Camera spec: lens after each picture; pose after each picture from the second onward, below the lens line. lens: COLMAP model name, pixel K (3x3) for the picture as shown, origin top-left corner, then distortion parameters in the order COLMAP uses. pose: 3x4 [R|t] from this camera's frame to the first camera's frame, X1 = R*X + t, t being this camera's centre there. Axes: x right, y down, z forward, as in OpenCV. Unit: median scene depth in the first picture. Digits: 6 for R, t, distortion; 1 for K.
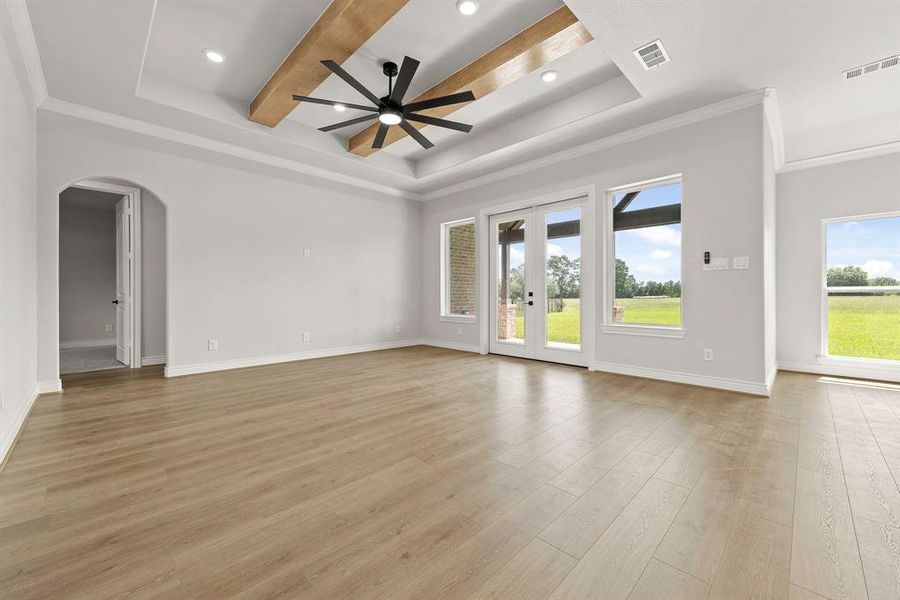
lens RADIAL K [[356.0, 0, 450.4], [0, 356.0, 297.1], [0, 0, 1]] dist [0.003800, 0.000008]
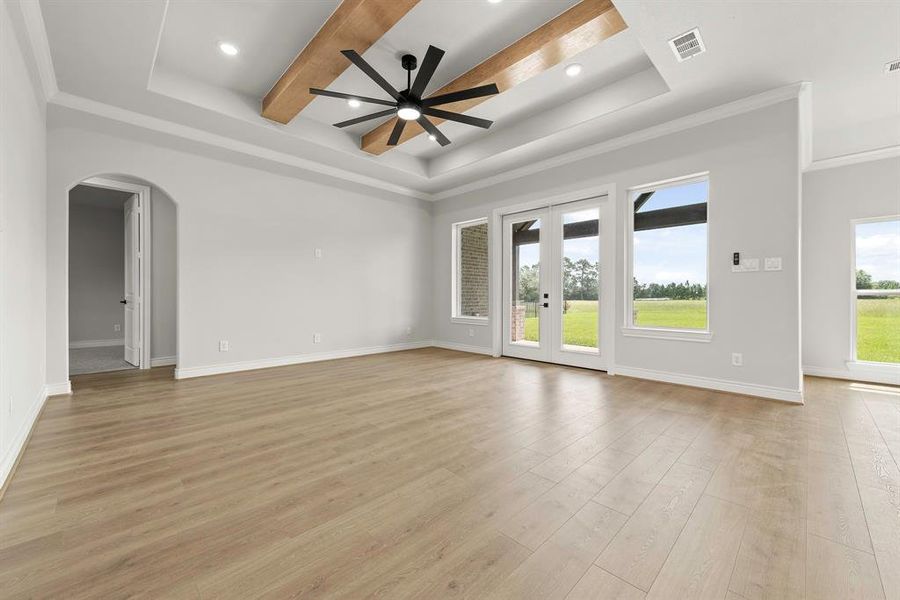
lens RADIAL K [[356.0, 0, 450.8], [0, 356.0, 298.6], [0, 0, 1]] dist [0.003800, 0.000008]
pose [[0.999950, 0.004870, -0.008685, -0.041686], [-0.004864, 0.999988, 0.000717, 0.000063], [0.008689, -0.000675, 0.999962, 0.032843]]
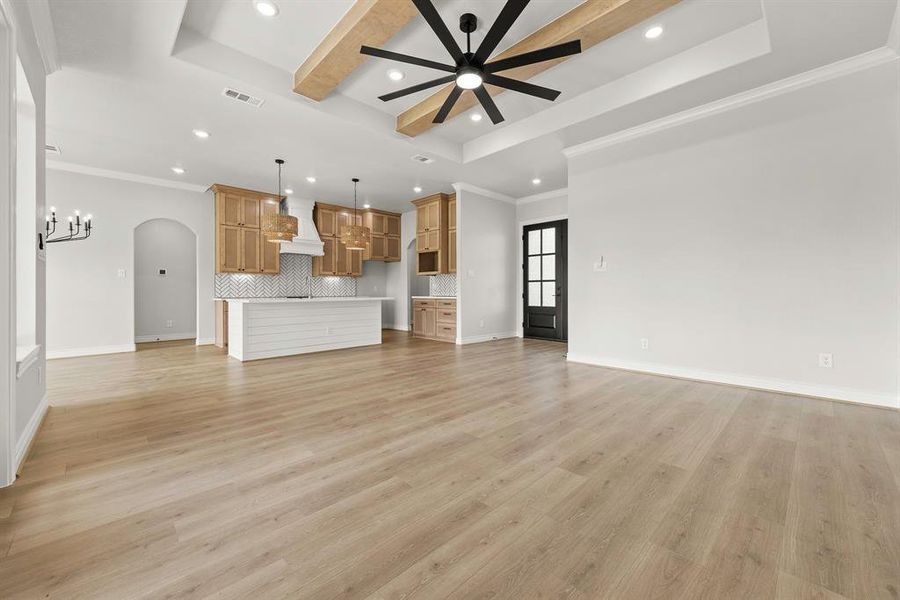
lens RADIAL K [[356.0, 0, 451.4], [0, 356.0, 293.9], [0, 0, 1]] dist [0.003800, 0.000008]
pose [[-0.999925, 0.005090, 0.011132, -0.124613], [0.005133, 0.999980, 0.003794, 0.002531], [-0.011113, 0.003850, -0.999931, 1.711344]]
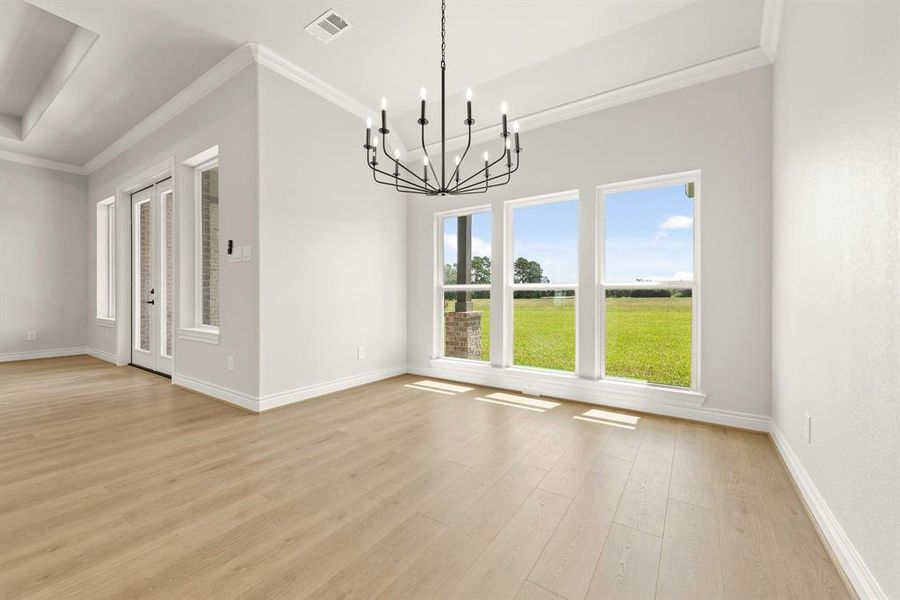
lens RADIAL K [[356.0, 0, 453.1], [0, 356.0, 299.2], [0, 0, 1]] dist [0.003800, 0.000008]
pose [[0.979433, 0.001076, 0.201769, 1.095043], [-0.002505, 0.999974, 0.006825, 0.004514], [-0.201756, -0.007190, 0.979409, 0.083351]]
